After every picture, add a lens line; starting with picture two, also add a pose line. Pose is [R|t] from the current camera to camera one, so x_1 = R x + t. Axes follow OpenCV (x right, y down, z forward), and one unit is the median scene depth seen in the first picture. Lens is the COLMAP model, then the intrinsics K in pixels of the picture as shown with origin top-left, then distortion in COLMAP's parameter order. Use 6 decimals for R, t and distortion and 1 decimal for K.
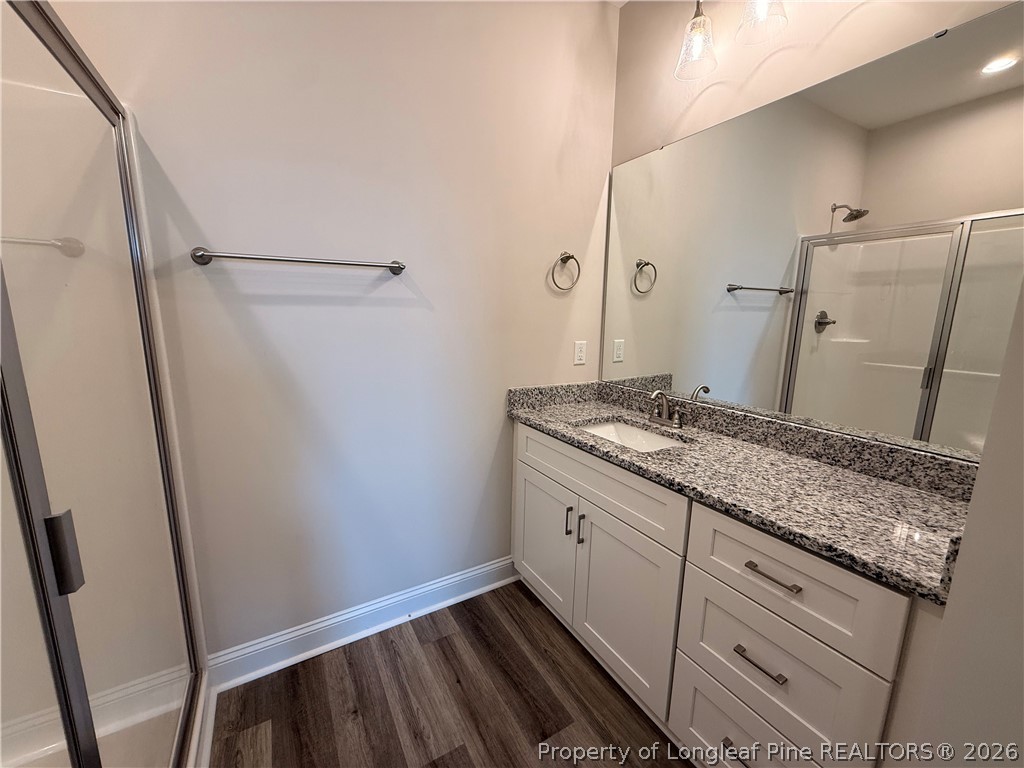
lens RADIAL K [[407.2, 0, 512.0], [0, 407.2, 384.0], [0, 0, 1]] dist [-0.002586, -0.000451]
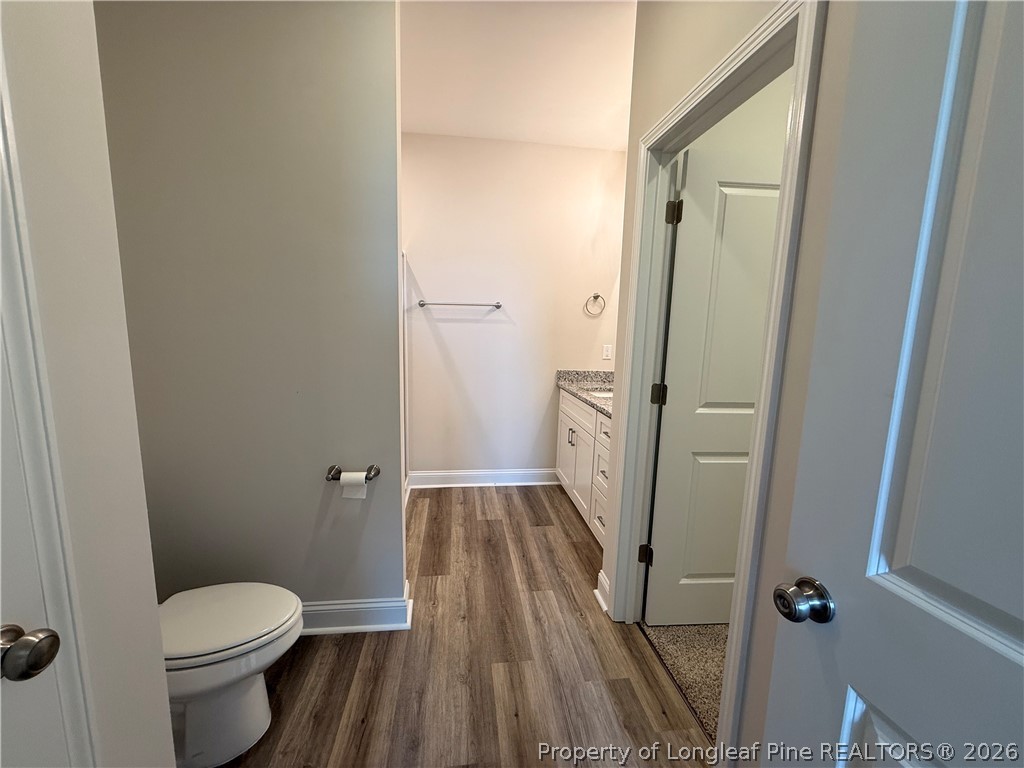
lens RADIAL K [[407.2, 0, 512.0], [0, 407.2, 384.0], [0, 0, 1]] dist [-0.002586, -0.000451]
pose [[0.920633, 0.062102, -0.385458, 0.537825], [-0.078306, 0.996578, -0.026465, 0.147039], [0.382496, 0.054548, 0.922346, -0.773977]]
